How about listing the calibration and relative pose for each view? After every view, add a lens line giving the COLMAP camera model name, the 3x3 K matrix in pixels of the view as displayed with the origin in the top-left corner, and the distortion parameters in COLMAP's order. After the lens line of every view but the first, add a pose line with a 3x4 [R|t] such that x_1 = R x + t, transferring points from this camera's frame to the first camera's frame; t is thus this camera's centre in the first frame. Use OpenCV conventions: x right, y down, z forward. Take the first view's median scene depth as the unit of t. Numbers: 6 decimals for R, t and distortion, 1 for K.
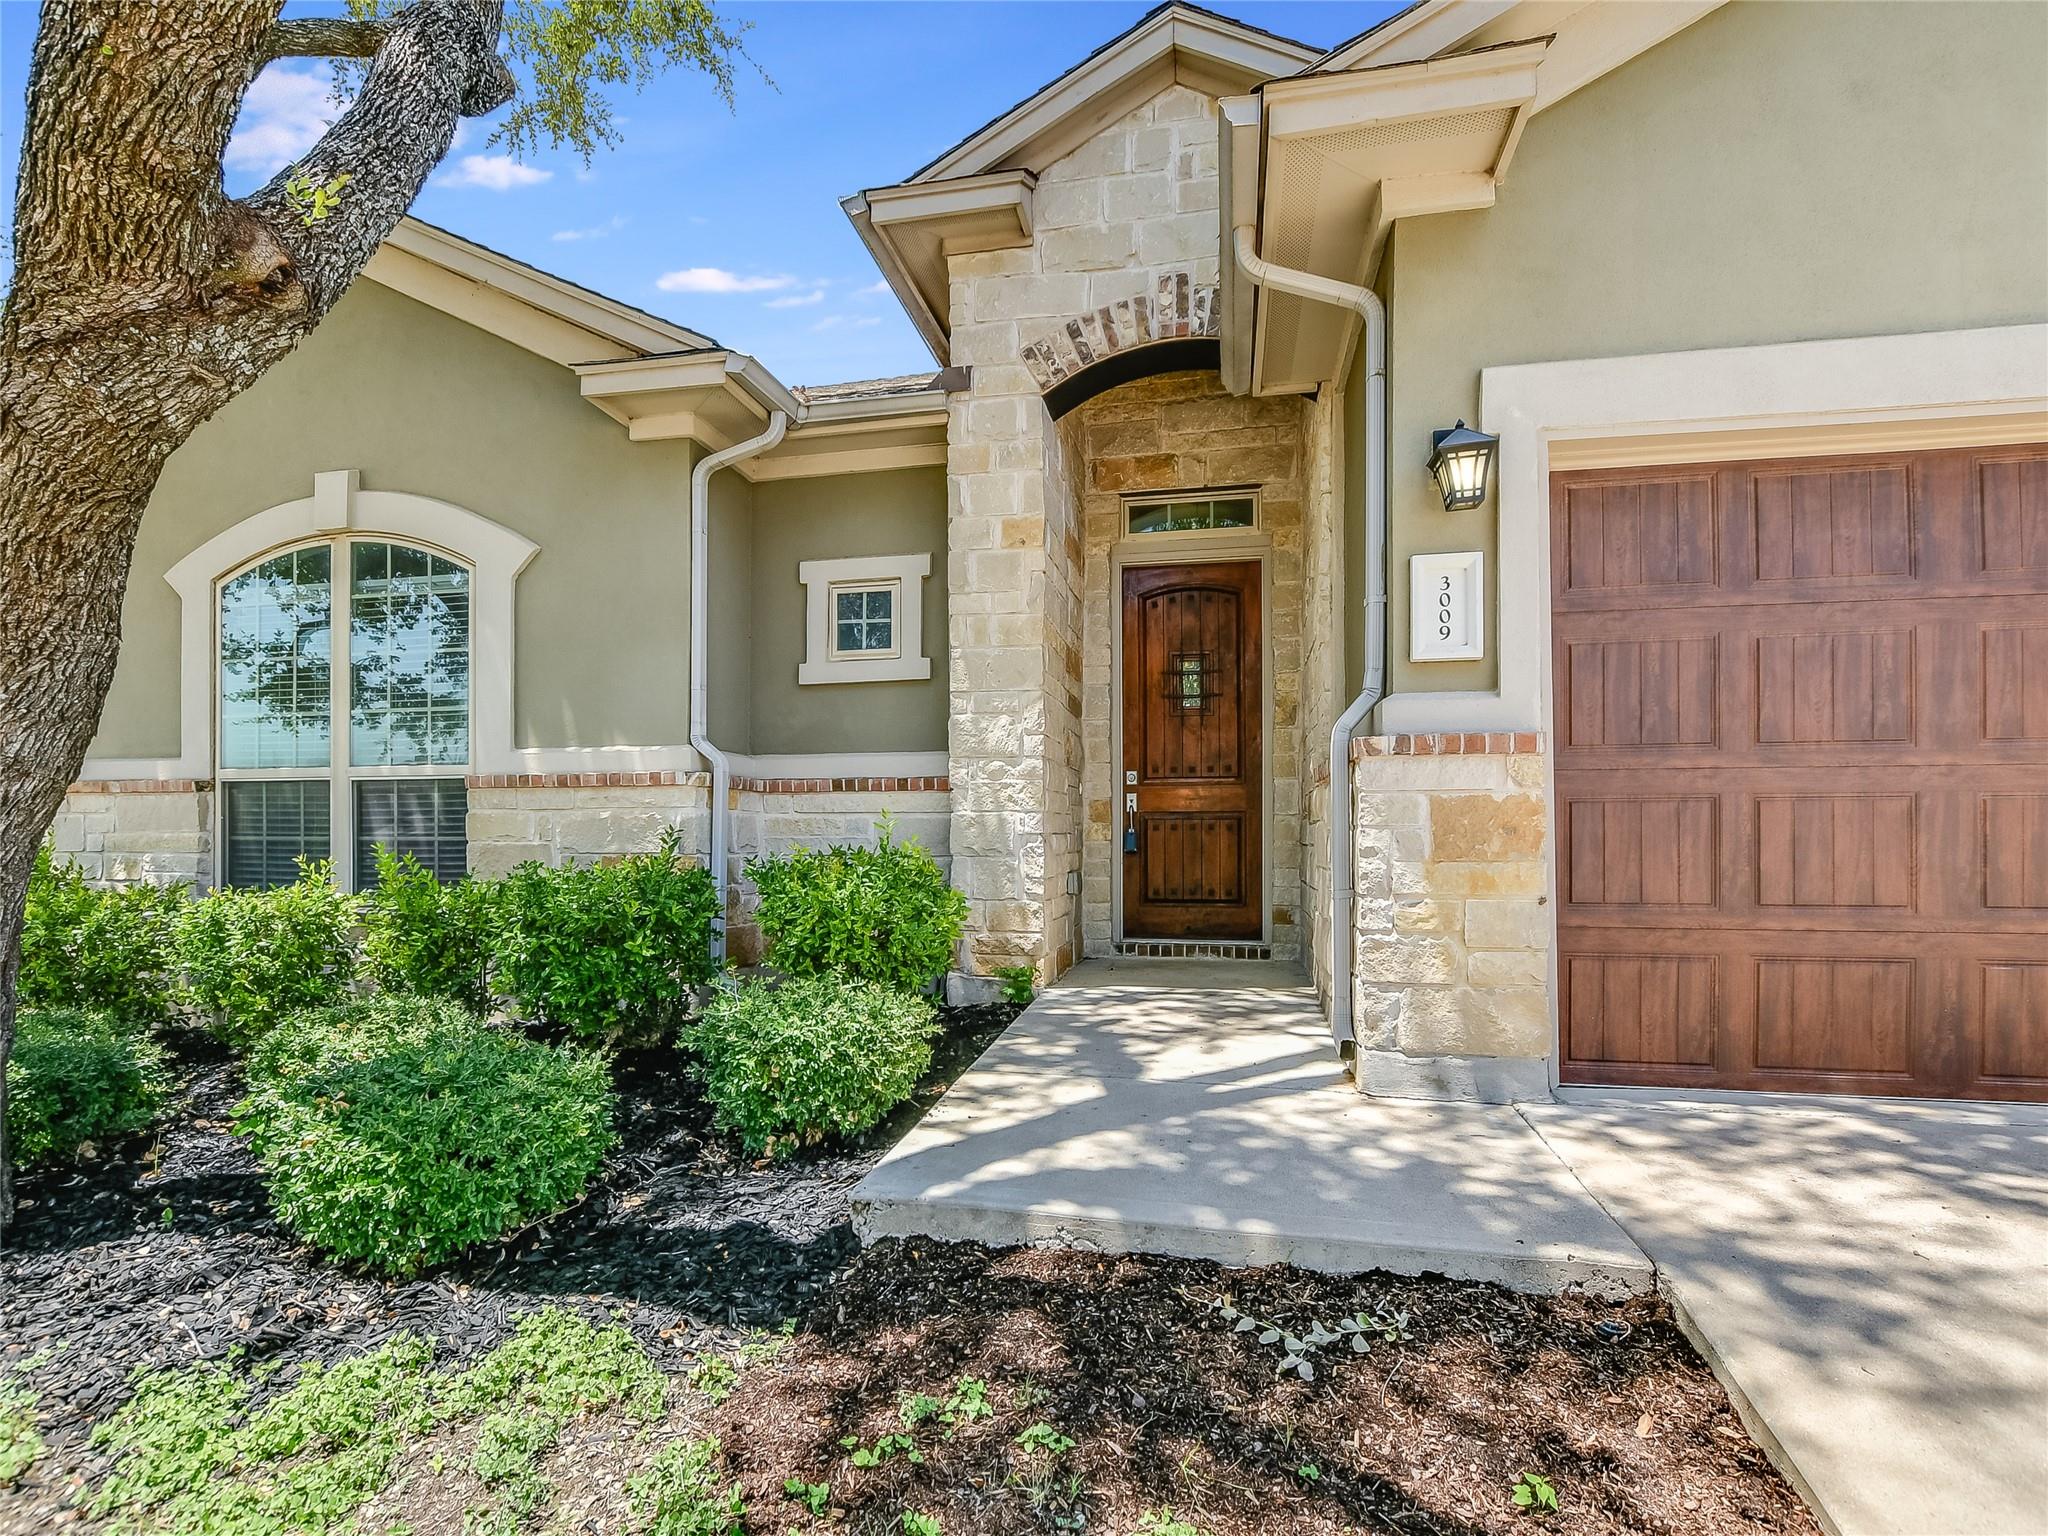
lens RADIAL K [[1012.2, 0, 1008.1], [0, 1012.2, 790.8], [0, 0, 1]] dist [-0.033117, 0.003634]
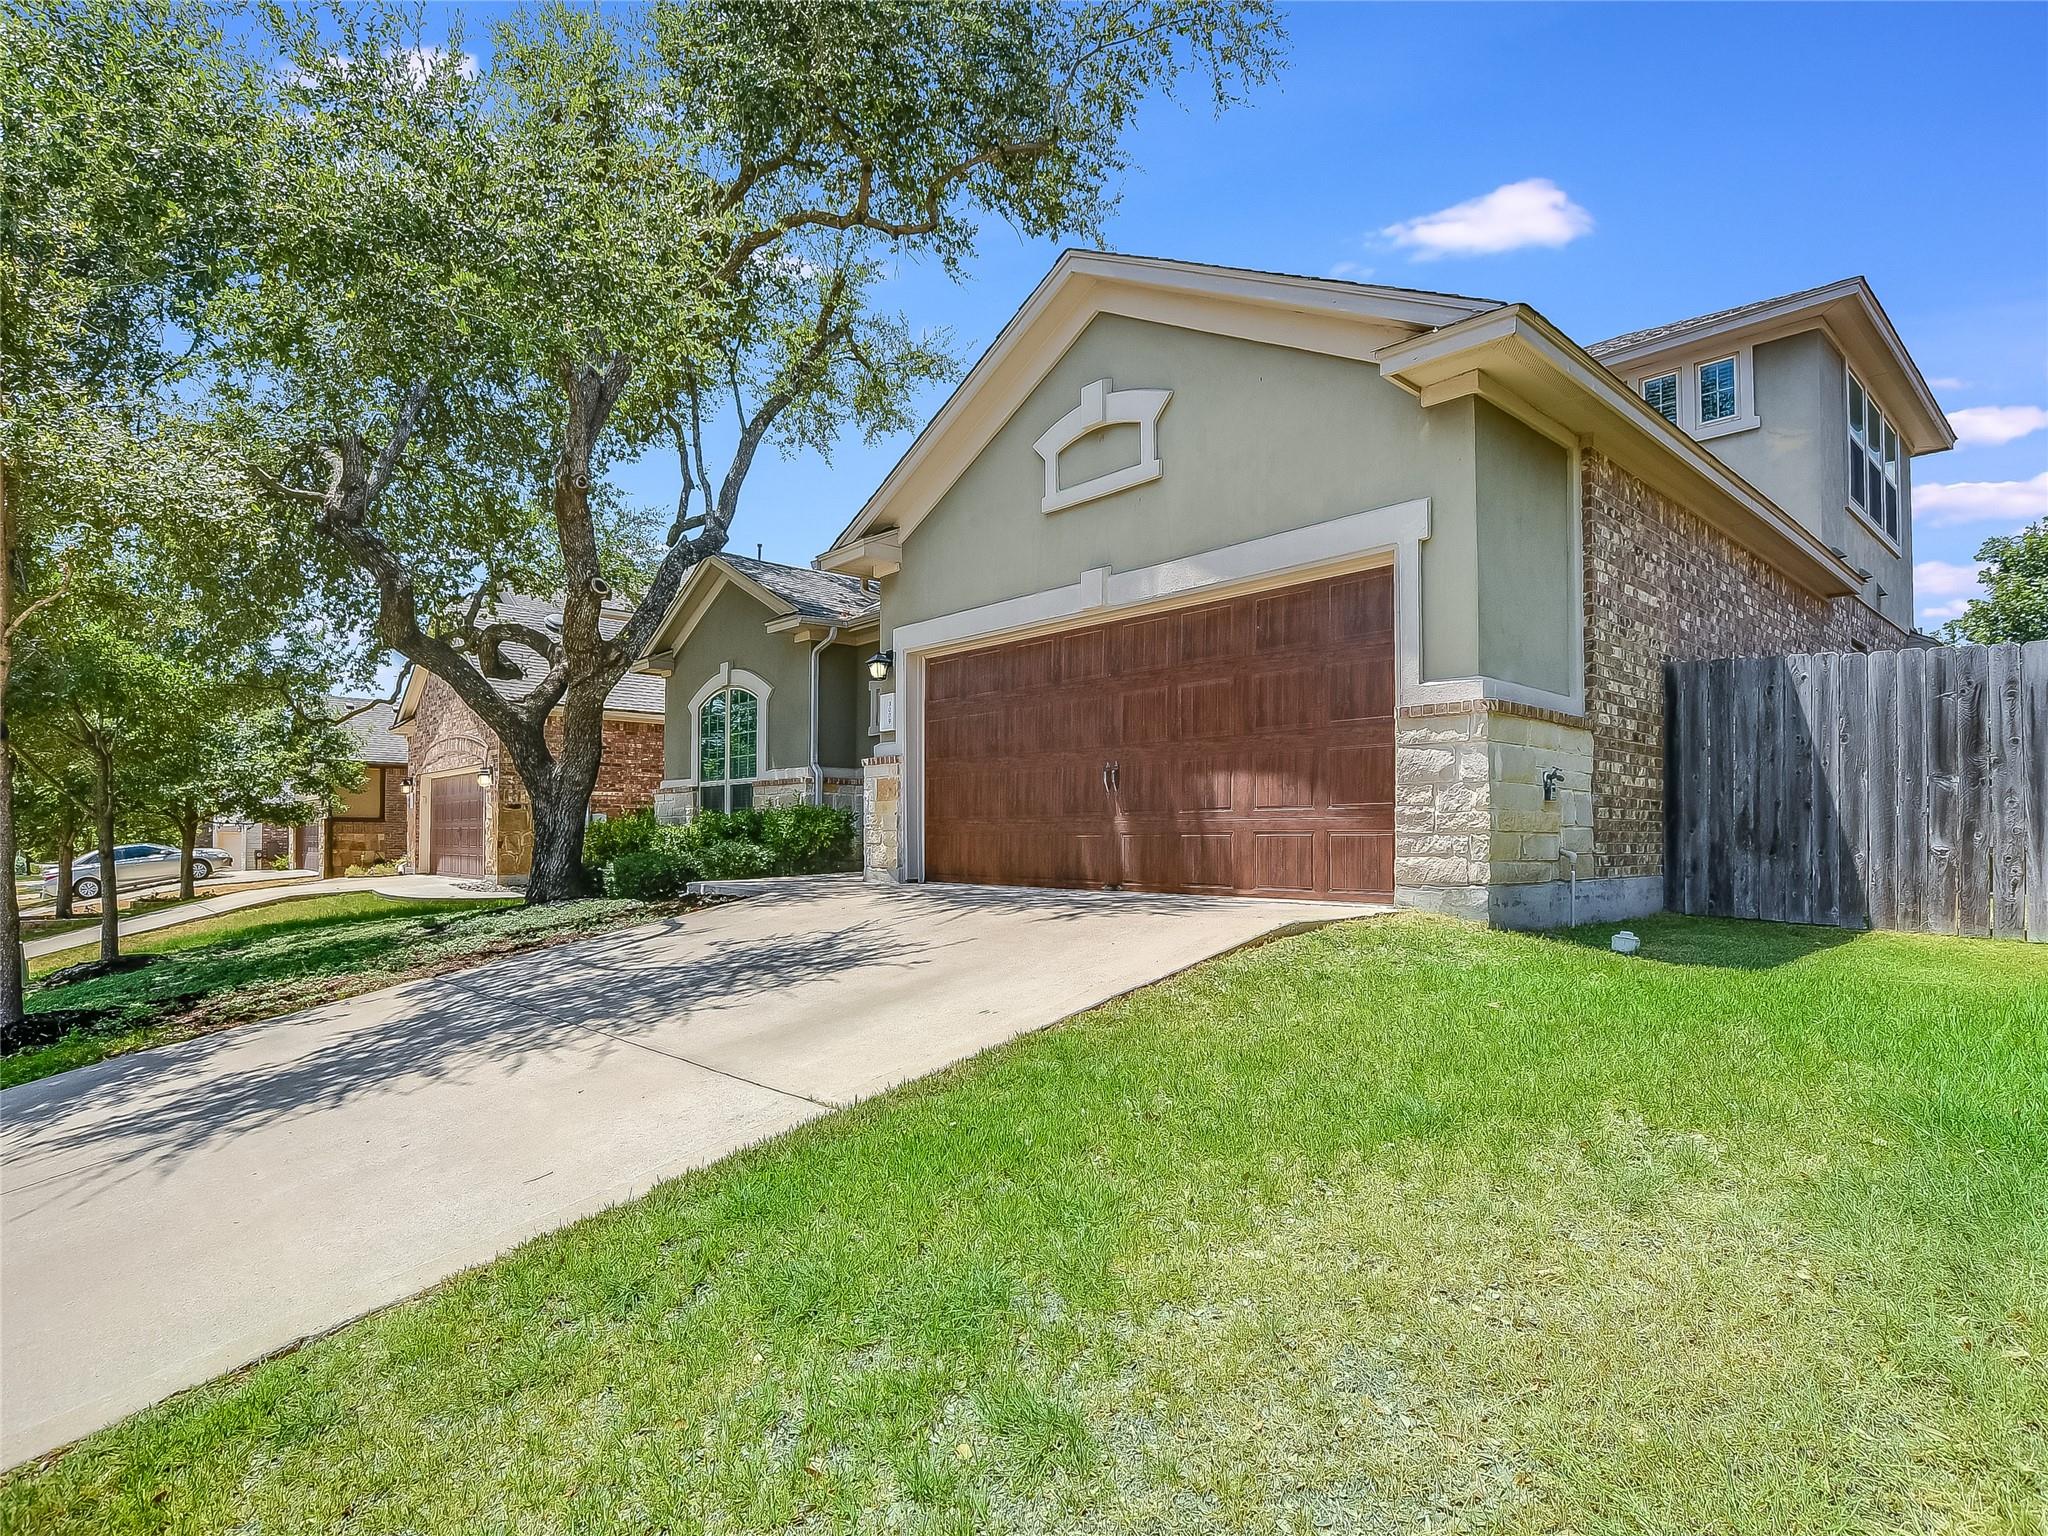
lens RADIAL K [[1012.2, 0, 1008.1], [0, 1012.2, 790.8], [0, 0, 1]] dist [-0.033117, 0.003634]
pose [[0.813845, -0.028070, -0.580403, 1.510942], [0.030282, 0.999524, -0.005879, 0.042832], [0.580292, -0.012791, 0.814308, -0.730441]]
